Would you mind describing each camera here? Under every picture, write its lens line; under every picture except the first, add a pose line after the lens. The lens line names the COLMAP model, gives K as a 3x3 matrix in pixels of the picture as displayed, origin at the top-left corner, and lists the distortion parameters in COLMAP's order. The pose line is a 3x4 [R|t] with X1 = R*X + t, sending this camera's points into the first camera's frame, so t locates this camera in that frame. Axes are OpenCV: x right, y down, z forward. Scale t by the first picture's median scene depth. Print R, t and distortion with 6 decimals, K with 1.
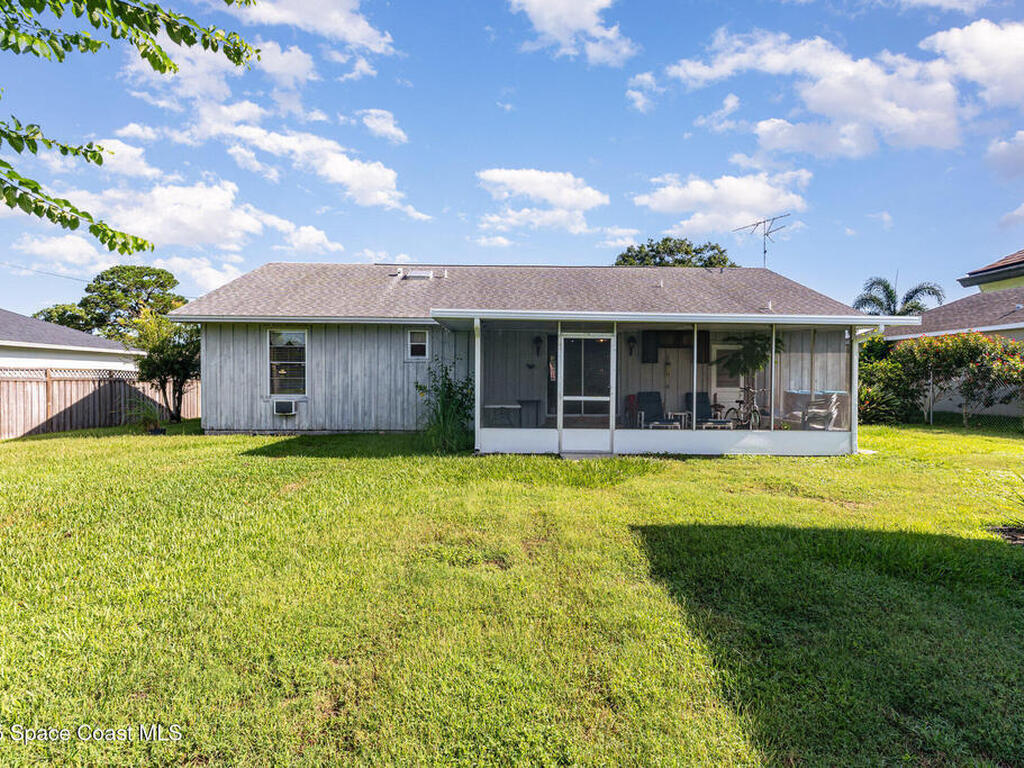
lens RADIAL K [[555.3, 0, 510.3], [0, 555.3, 374.2], [0, 0, 1]] dist [-0.001670, 0.000115]
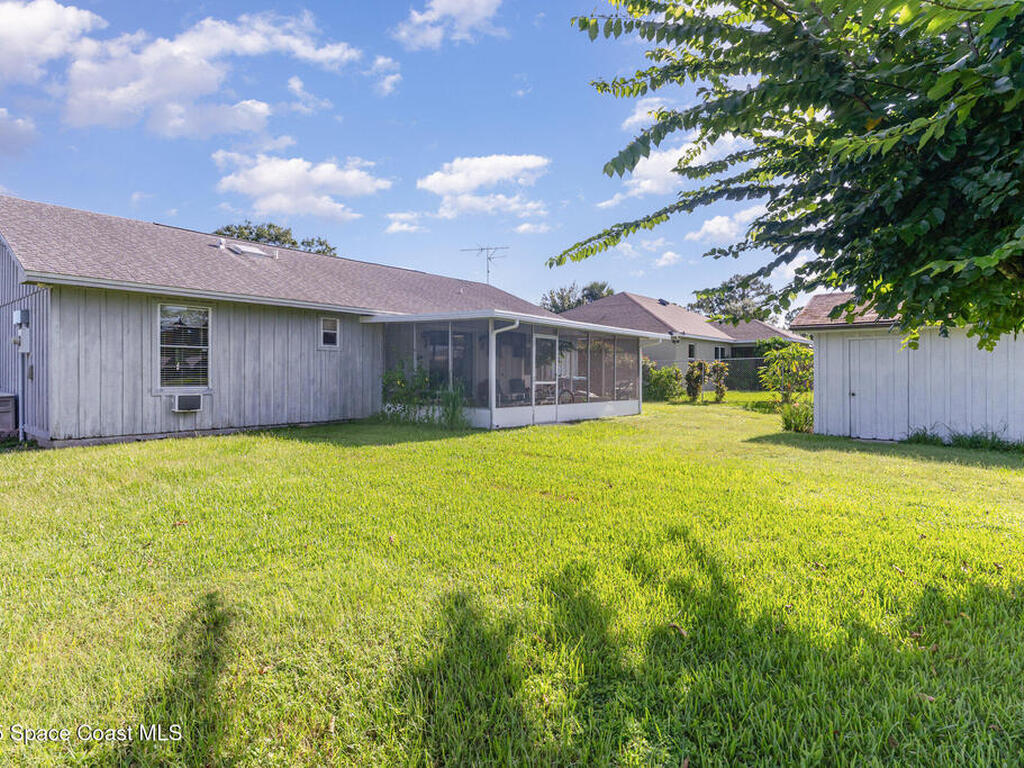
lens RADIAL K [[555.3, 0, 510.3], [0, 555.3, 374.2], [0, 0, 1]] dist [-0.001670, 0.000115]
pose [[0.668402, -0.004895, 0.743784, -0.684665], [-0.009499, 0.999841, 0.015116, 0.001872], [-0.743739, -0.017169, 0.668249, 0.115939]]
